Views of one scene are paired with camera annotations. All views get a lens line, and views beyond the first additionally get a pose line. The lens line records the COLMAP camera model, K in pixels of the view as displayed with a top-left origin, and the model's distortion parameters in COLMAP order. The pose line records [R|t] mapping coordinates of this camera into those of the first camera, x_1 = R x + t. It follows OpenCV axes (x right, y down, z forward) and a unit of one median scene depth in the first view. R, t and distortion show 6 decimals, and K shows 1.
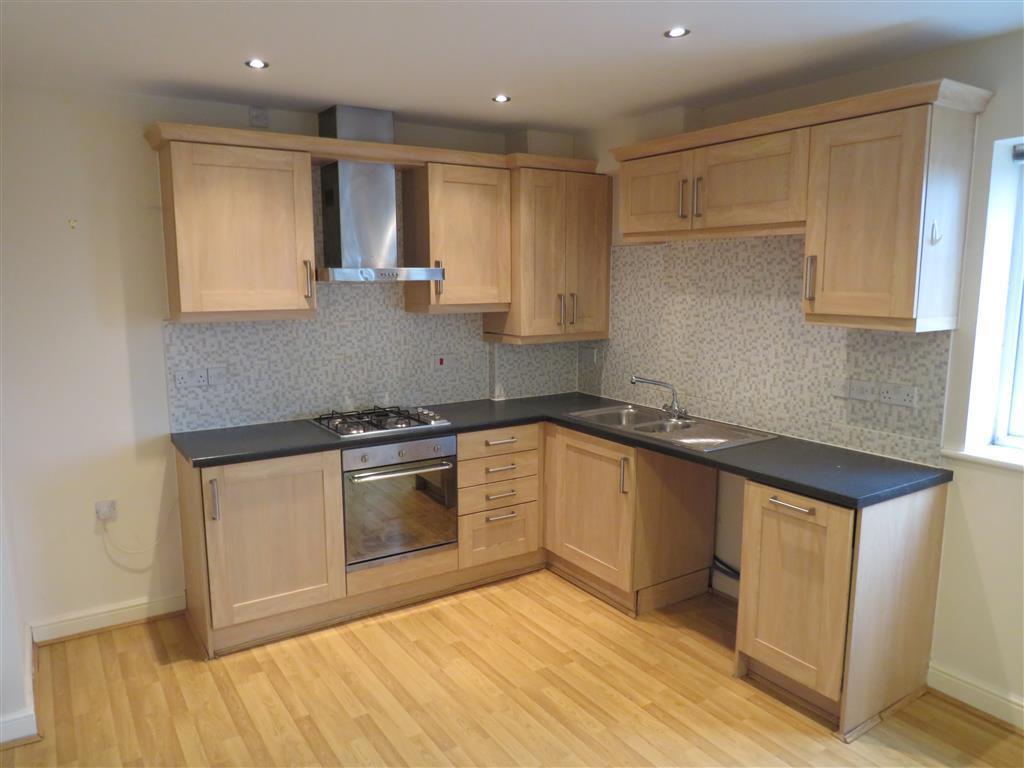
lens RADIAL K [[723.5, 0, 512.0], [0, 723.5, 384.0], [0, 0, 1]] dist [-0.022506, -0.002124]
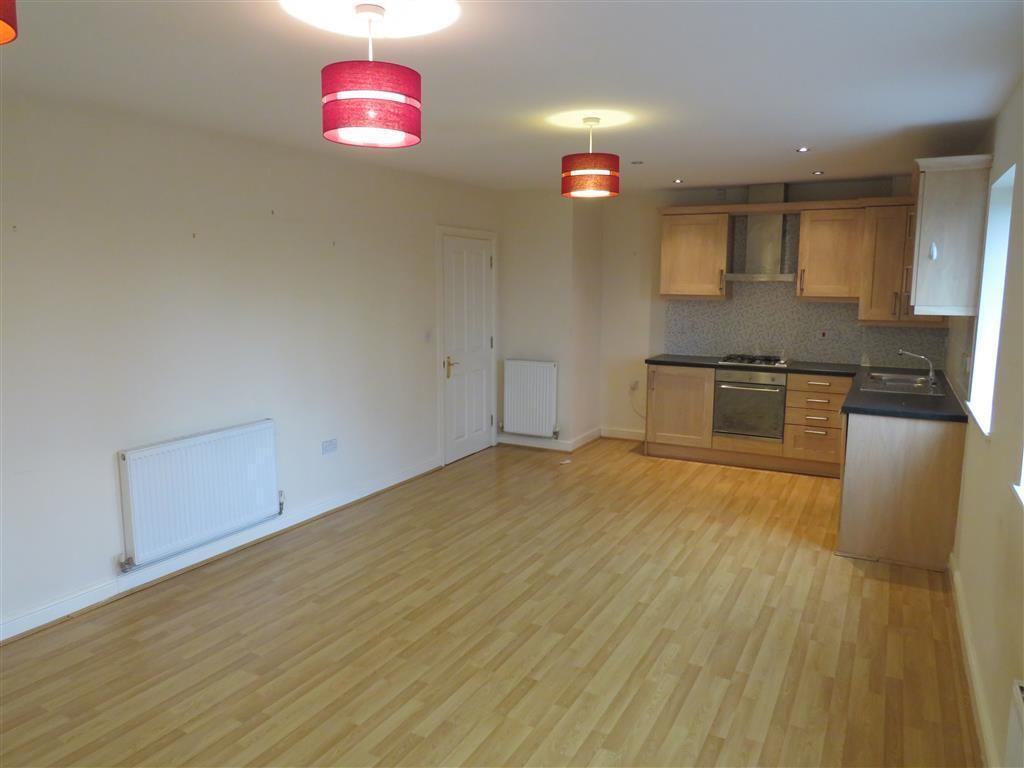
lens RADIAL K [[723.5, 0, 512.0], [0, 723.5, 384.0], [0, 0, 1]] dist [-0.022506, -0.002124]
pose [[0.483974, 0.132518, -0.864990, 1.094652], [-0.137765, 0.987679, 0.074232, 0.059847], [0.864170, 0.083239, 0.496267, -0.384279]]
